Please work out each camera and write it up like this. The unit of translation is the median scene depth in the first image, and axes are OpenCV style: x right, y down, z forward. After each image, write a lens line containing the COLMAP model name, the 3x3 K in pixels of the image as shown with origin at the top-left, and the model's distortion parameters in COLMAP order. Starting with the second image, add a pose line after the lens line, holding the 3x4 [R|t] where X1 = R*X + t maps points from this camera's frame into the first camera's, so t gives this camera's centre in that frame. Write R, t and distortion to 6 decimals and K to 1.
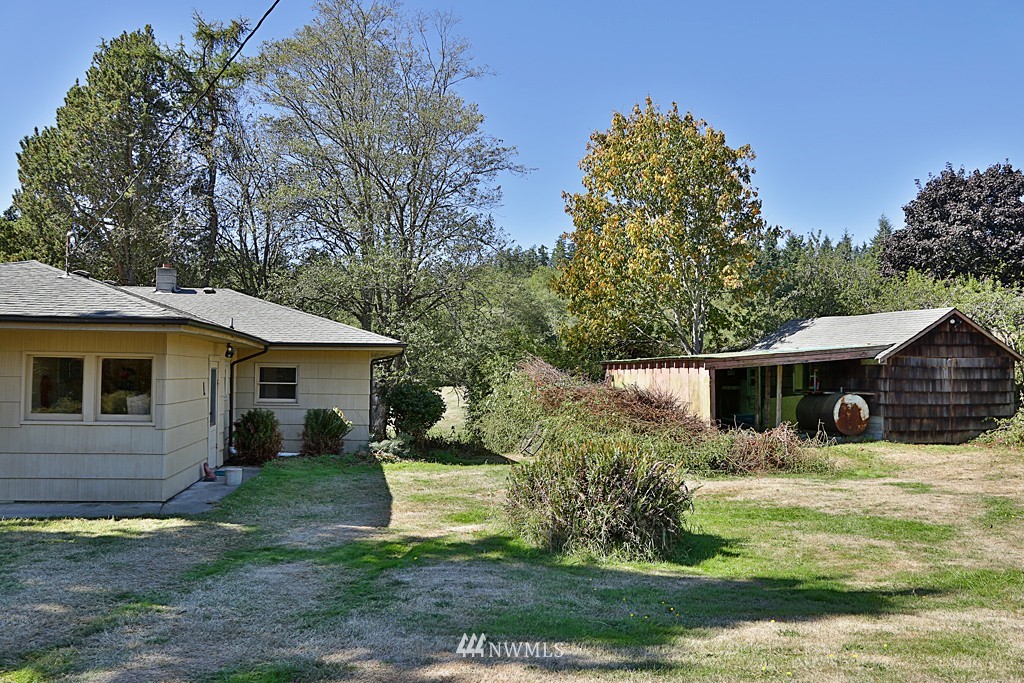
lens RADIAL K [[745.5, 0, 512.0], [0, 745.5, 341.5], [0, 0, 1]] dist [-0.129635, 0.084518]
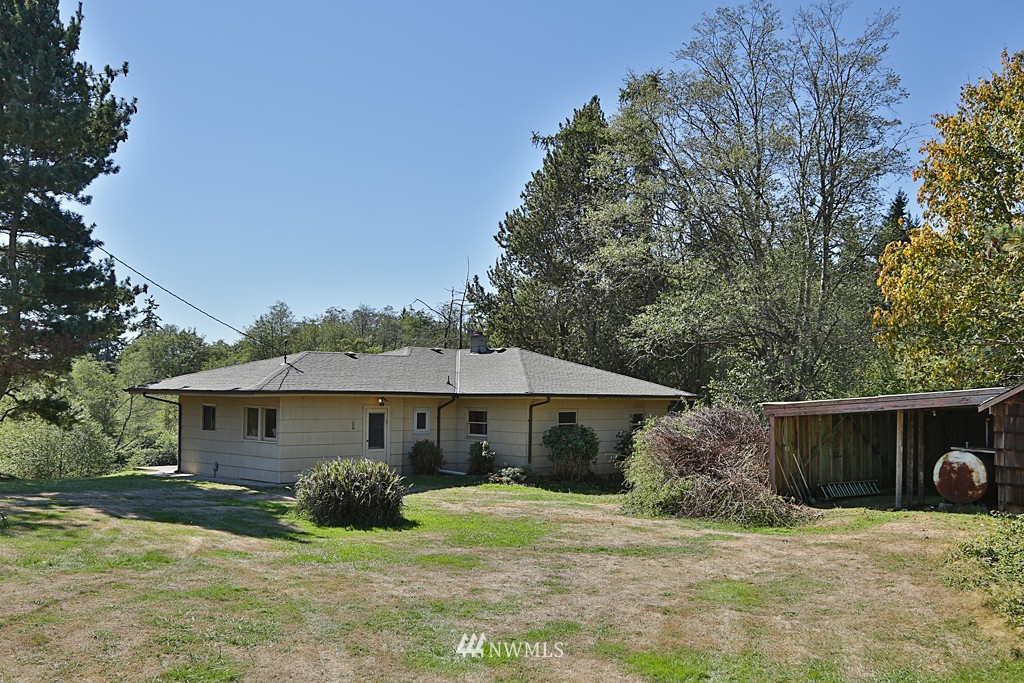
lens RADIAL K [[1069.8, 0, 512.0], [0, 1069.8, 341.5], [0, 0, 1]] dist [-0.006115, 0.152306]
pose [[0.565726, -0.043361, -0.823452, 1.137317], [0.032790, 0.999010, -0.030078, -0.026727], [0.823941, -0.009985, 0.566588, -0.061185]]
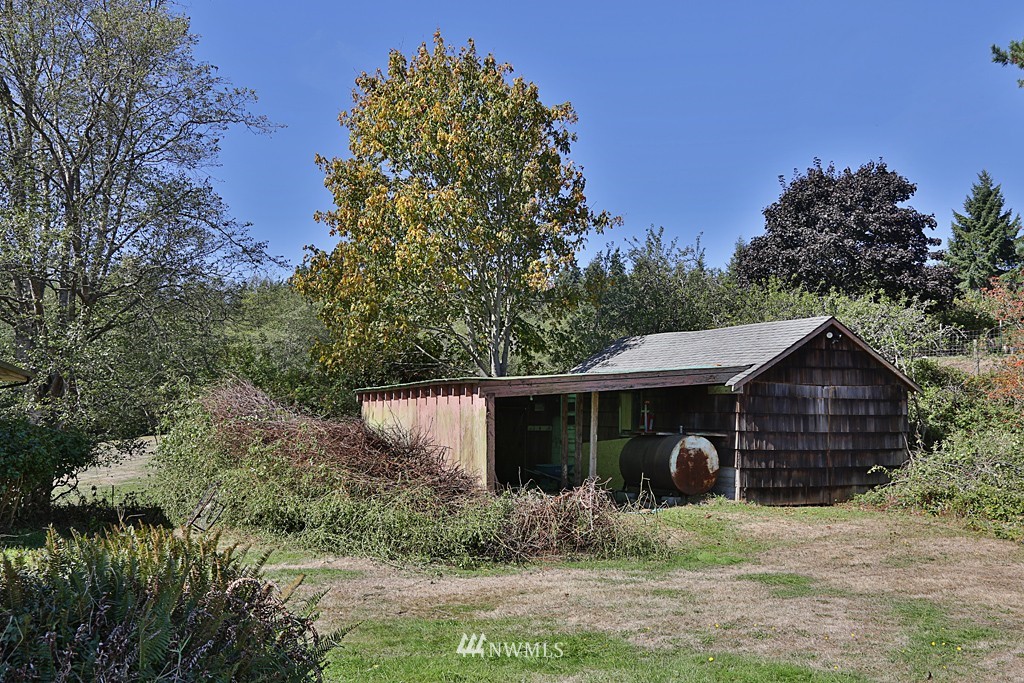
lens RADIAL K [[853.5, 0, 512.0], [0, 853.5, 341.5], [0, 0, 1]] dist [-0.033537, 0.001576]
pose [[0.977705, 0.020339, 0.208997, 0.119005], [-0.010851, 0.998862, -0.046442, 0.021507], [-0.209704, 0.043139, 0.976813, 0.226394]]
